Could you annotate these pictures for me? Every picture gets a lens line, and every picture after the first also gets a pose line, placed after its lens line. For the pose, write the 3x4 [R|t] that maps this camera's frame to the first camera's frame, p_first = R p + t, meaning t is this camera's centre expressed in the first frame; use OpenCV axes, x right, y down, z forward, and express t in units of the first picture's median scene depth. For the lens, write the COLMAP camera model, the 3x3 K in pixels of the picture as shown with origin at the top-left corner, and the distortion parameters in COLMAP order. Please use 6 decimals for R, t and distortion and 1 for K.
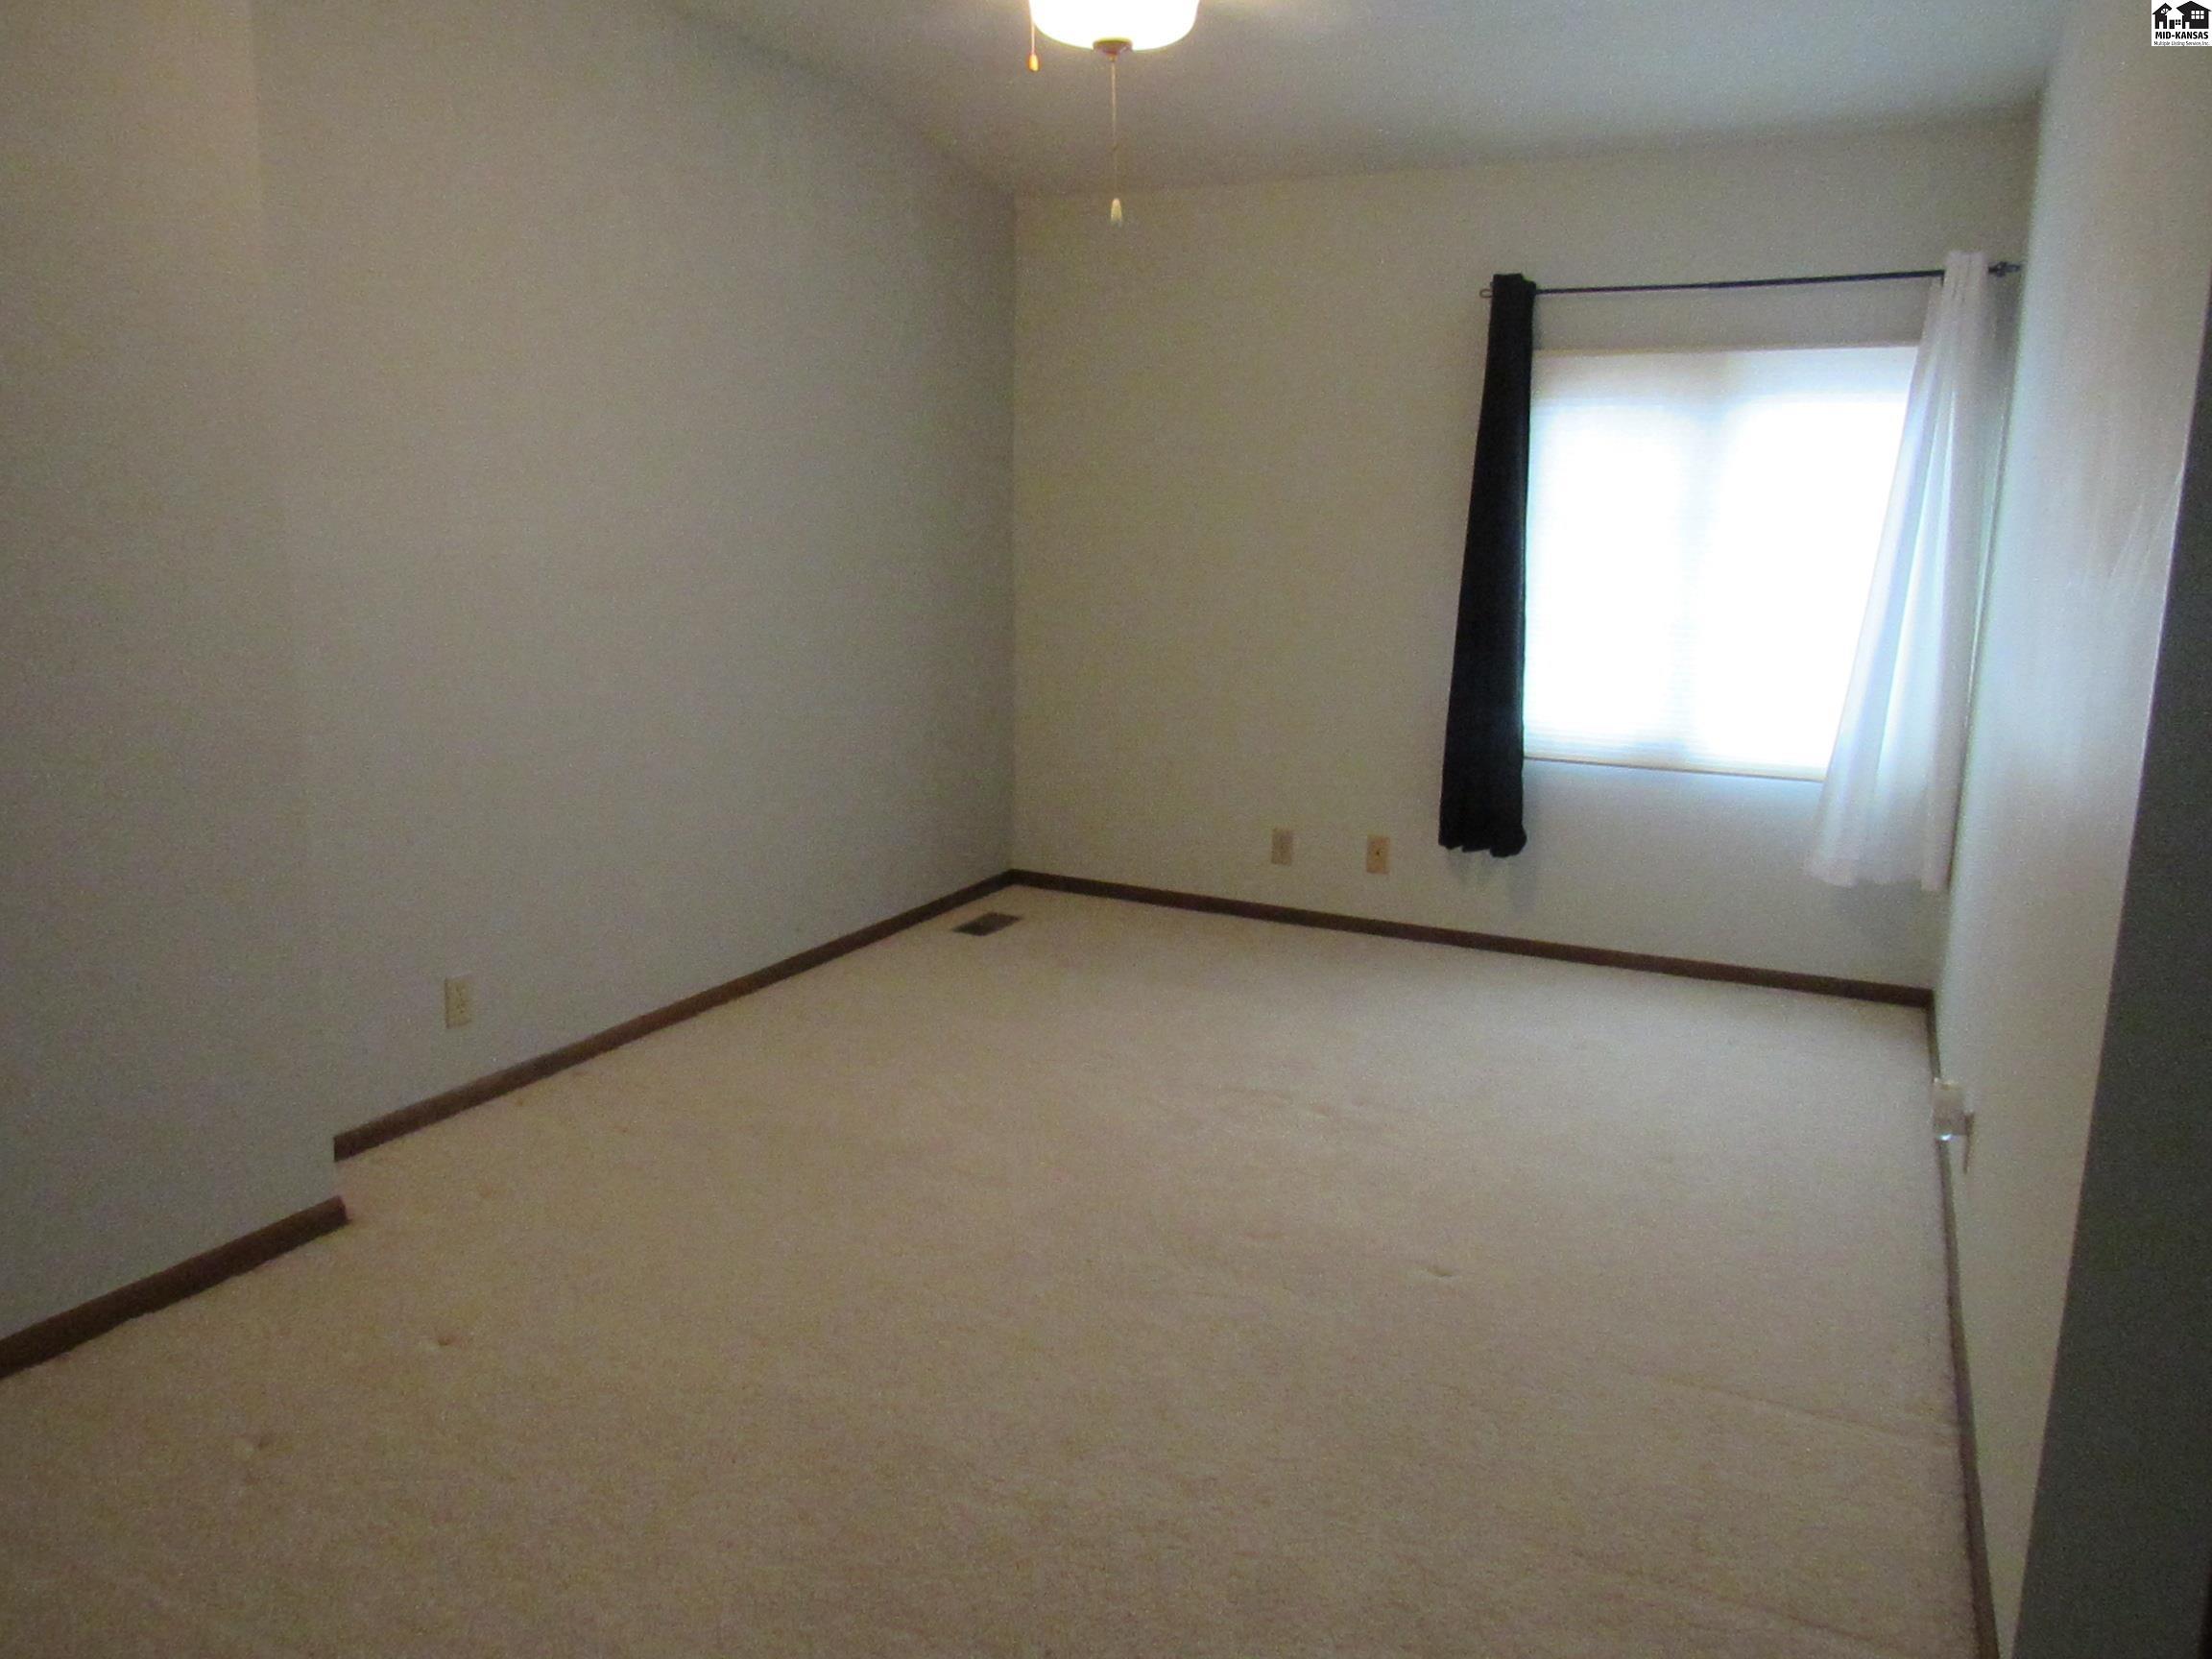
lens RADIAL K [[1702.5, 0, 1111.5], [0, 1702.5, 831.7], [0, 0, 1]] dist [0.019000, 0.007706]
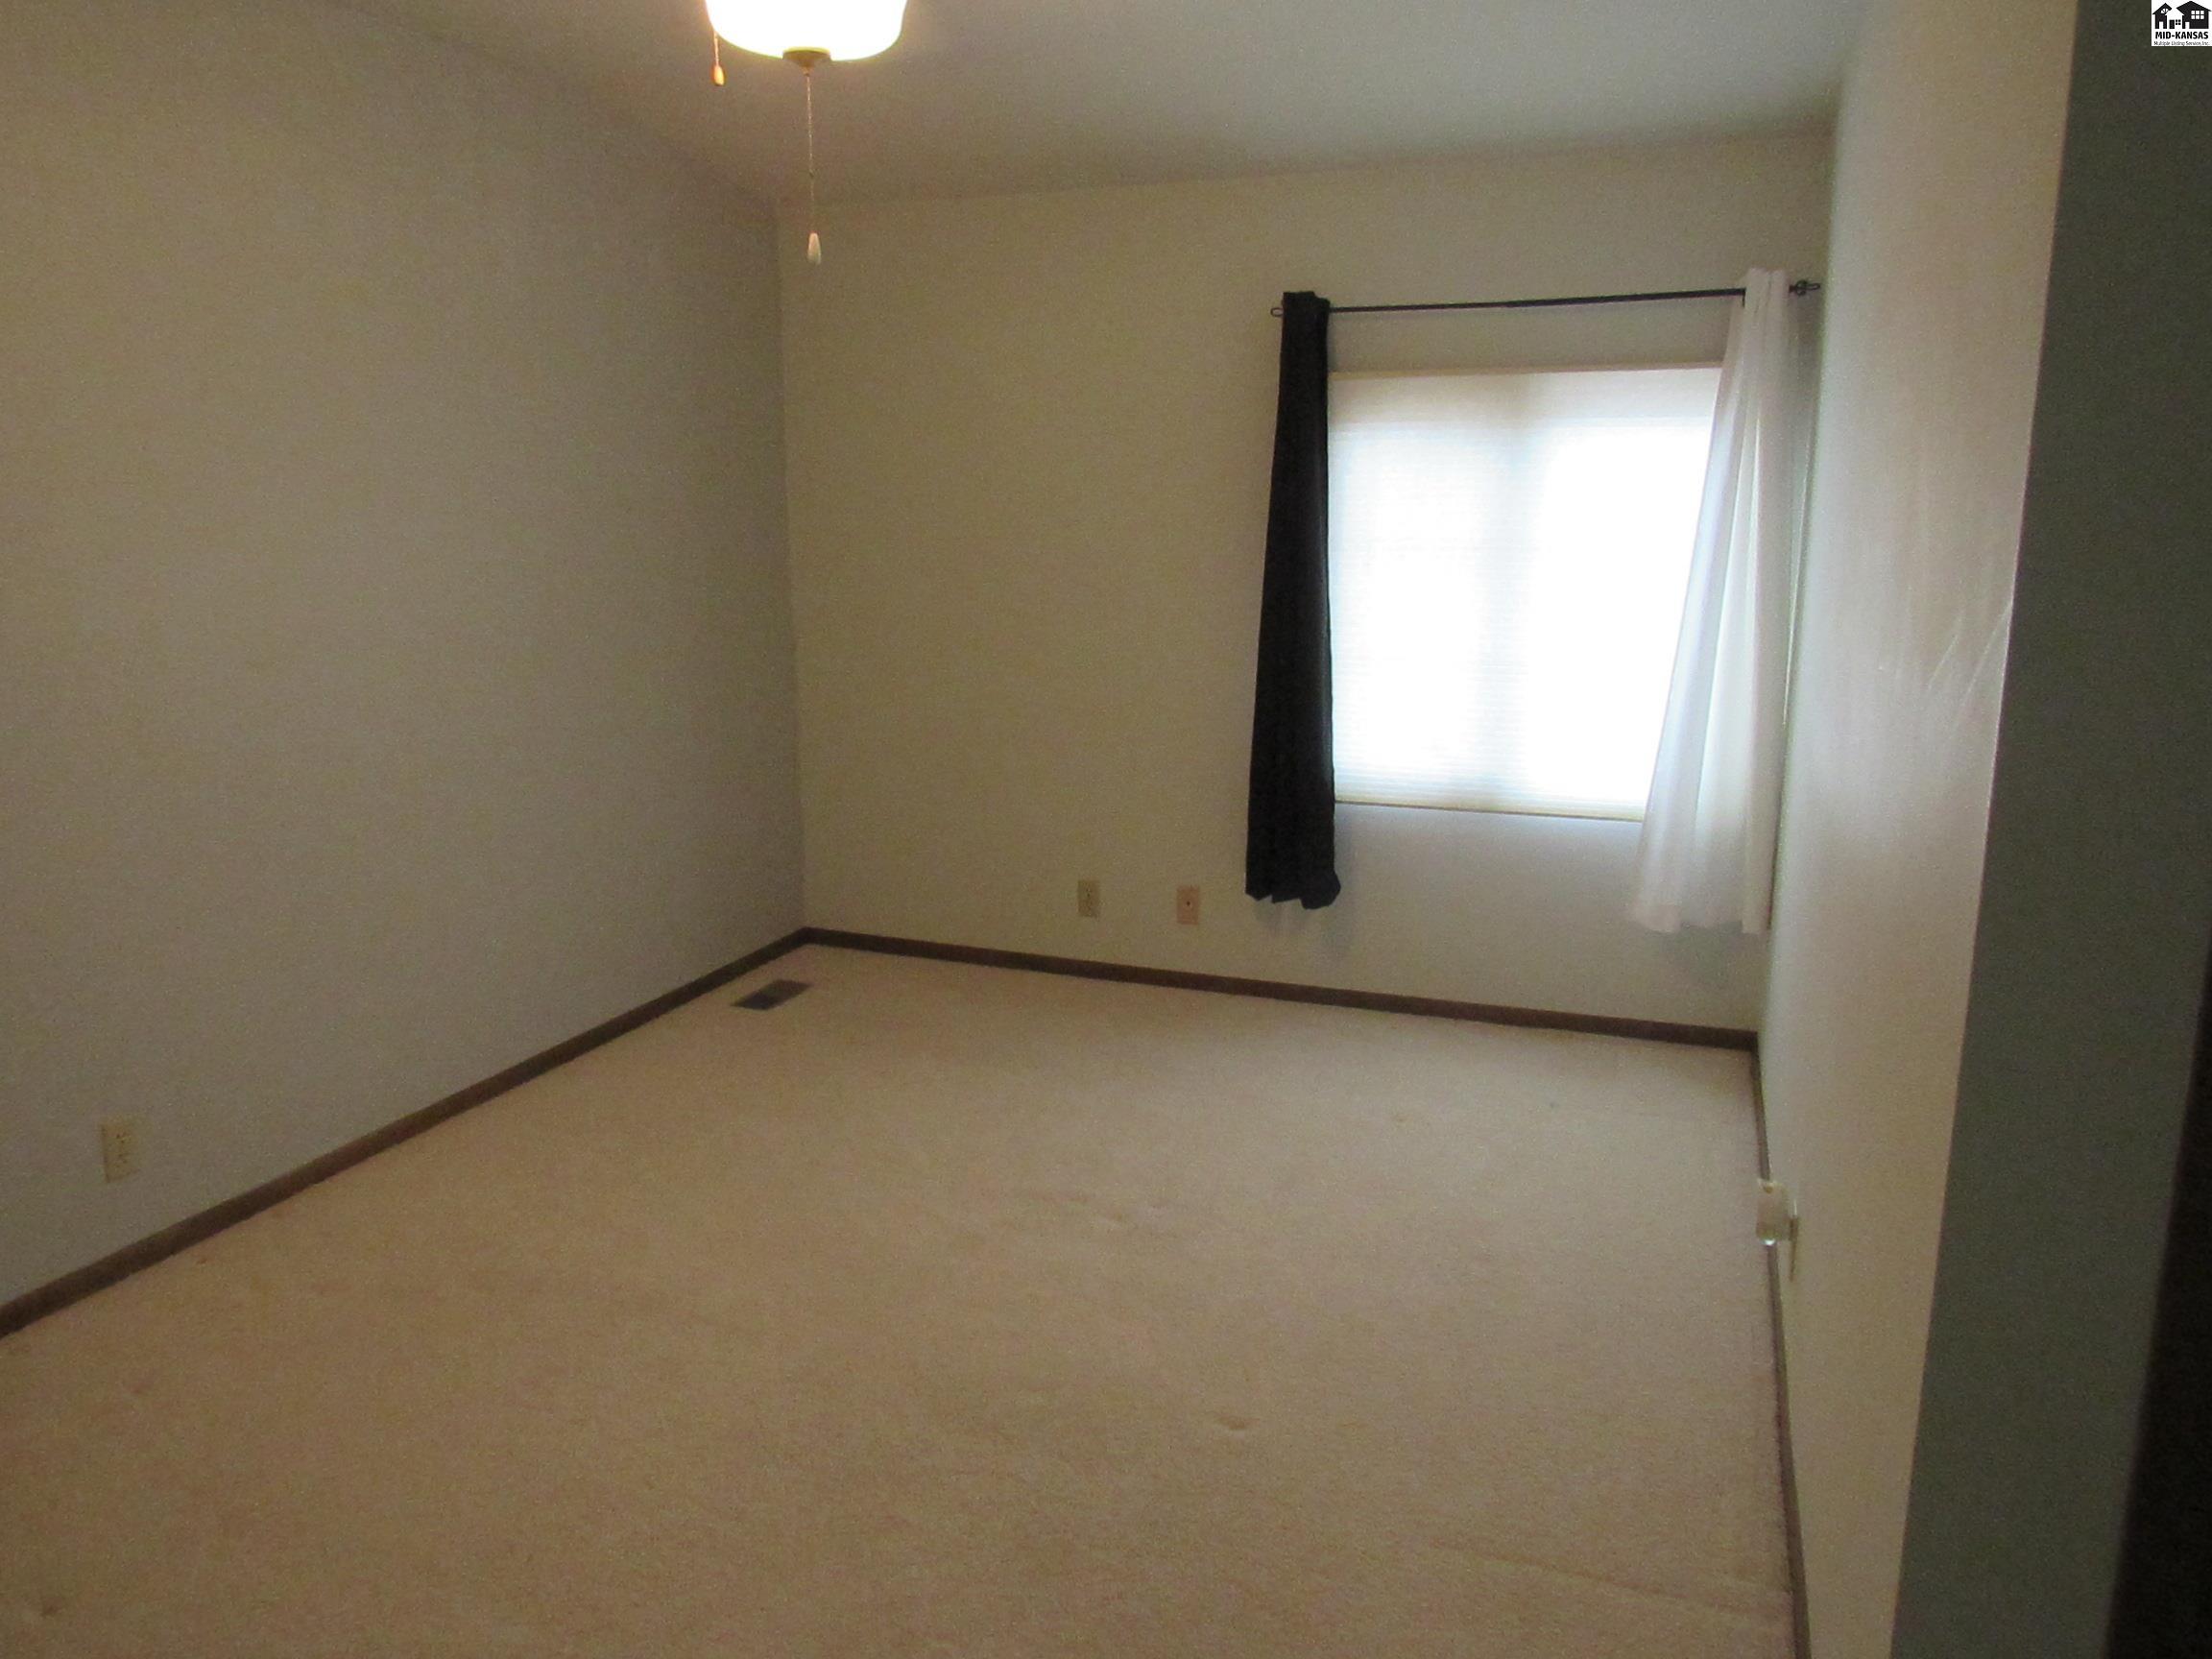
lens RADIAL K [[1673.9, 0, 1105.6], [0, 1673.9, 826.7], [0, 0, 1]] dist [-0.003528, 0.010005]
pose [[0.996653, -0.033498, 0.074572, 0.049177], [0.032654, 0.999388, 0.012507, -0.049023], [-0.074945, -0.010030, 0.997137, 0.090745]]
